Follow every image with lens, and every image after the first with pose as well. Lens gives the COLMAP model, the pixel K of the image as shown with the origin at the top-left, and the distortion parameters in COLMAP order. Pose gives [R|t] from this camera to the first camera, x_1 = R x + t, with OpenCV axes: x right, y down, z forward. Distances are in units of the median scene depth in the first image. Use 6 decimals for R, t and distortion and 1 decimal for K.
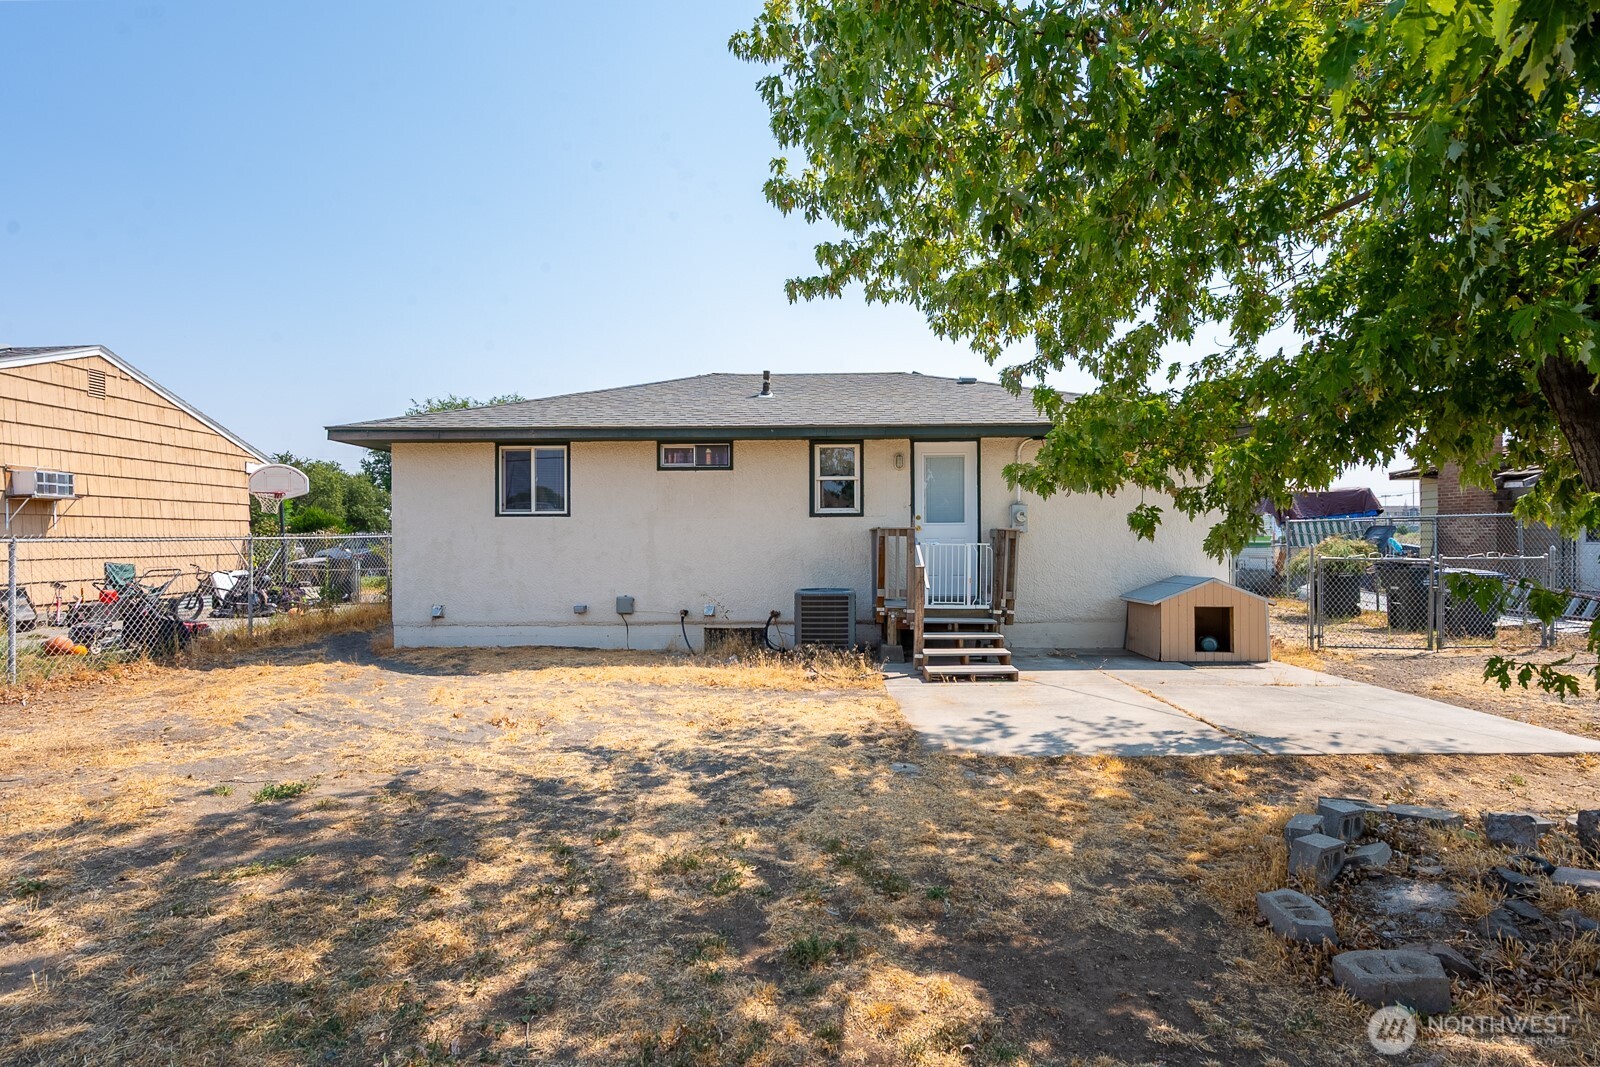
lens RADIAL K [[745.9, 0, 800.0], [0, 745.9, 533.5], [0, 0, 1]] dist [-0.000921, 0.000161]
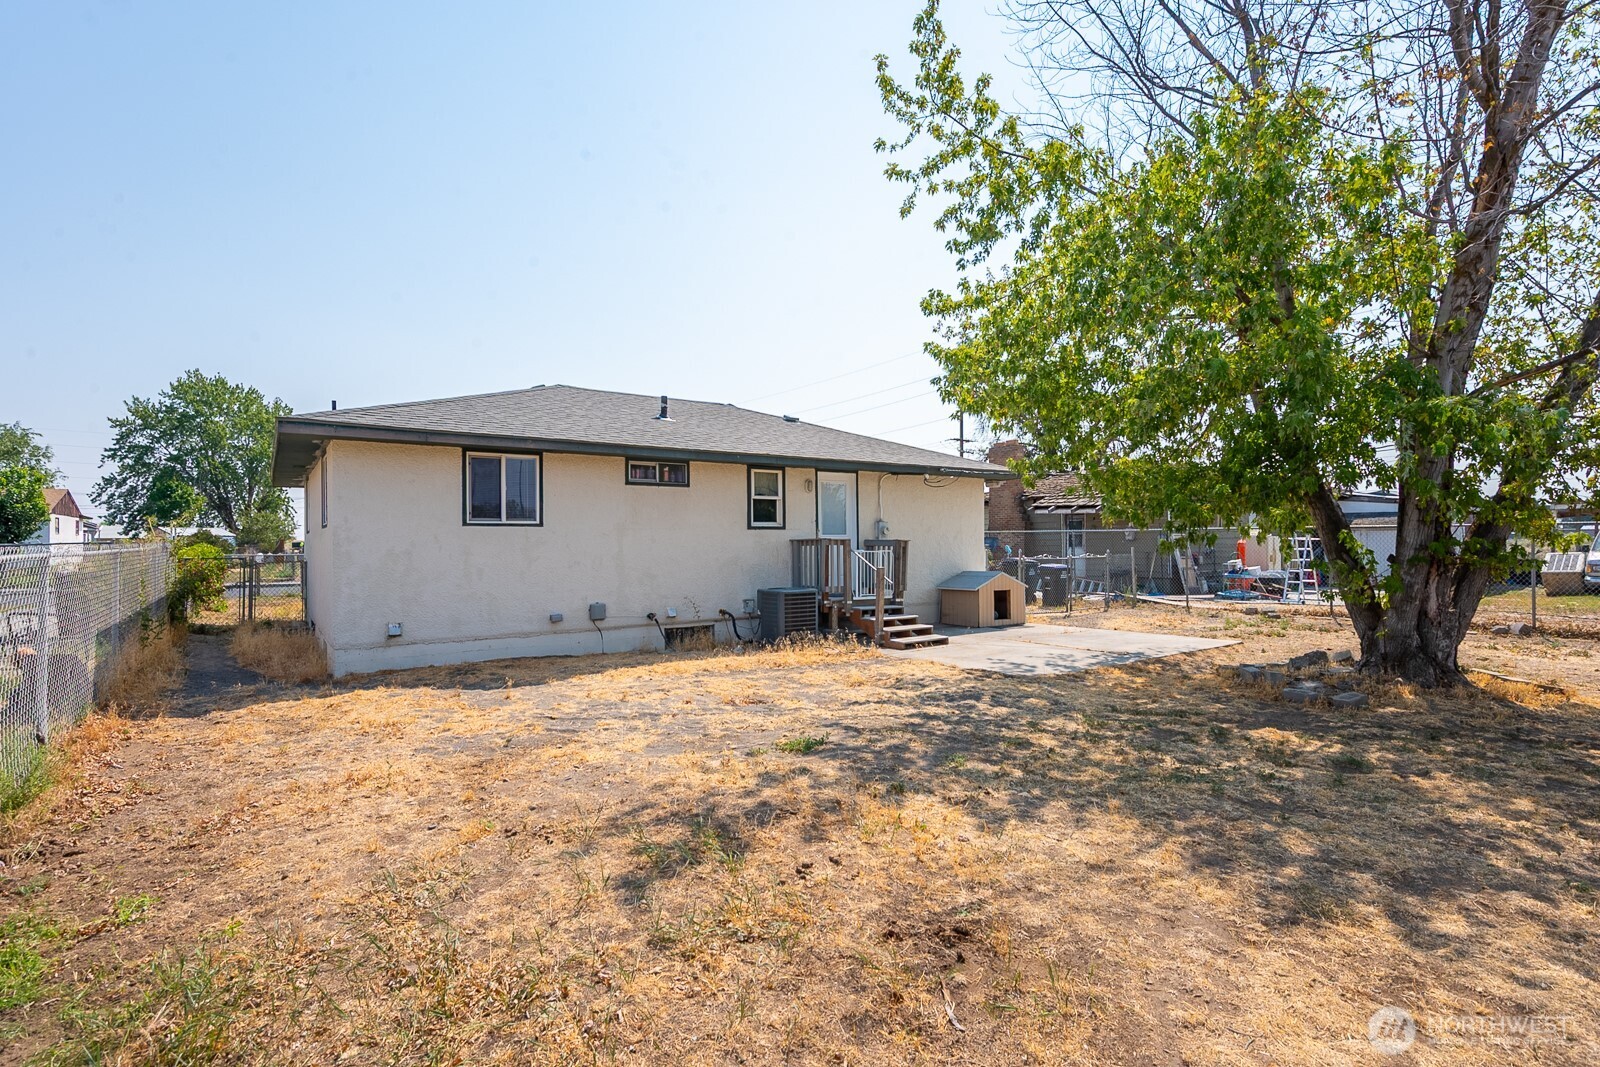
lens RADIAL K [[746.8, 0, 803.6], [0, 746.8, 543.4], [0, 0, 1]] dist [-0.000985, -0.000113]
pose [[0.816643, -0.001469, 0.577142, -0.602617], [0.000546, 0.999998, 0.001773, -0.001988], [-0.577143, -0.001132, 0.816642, -0.026350]]
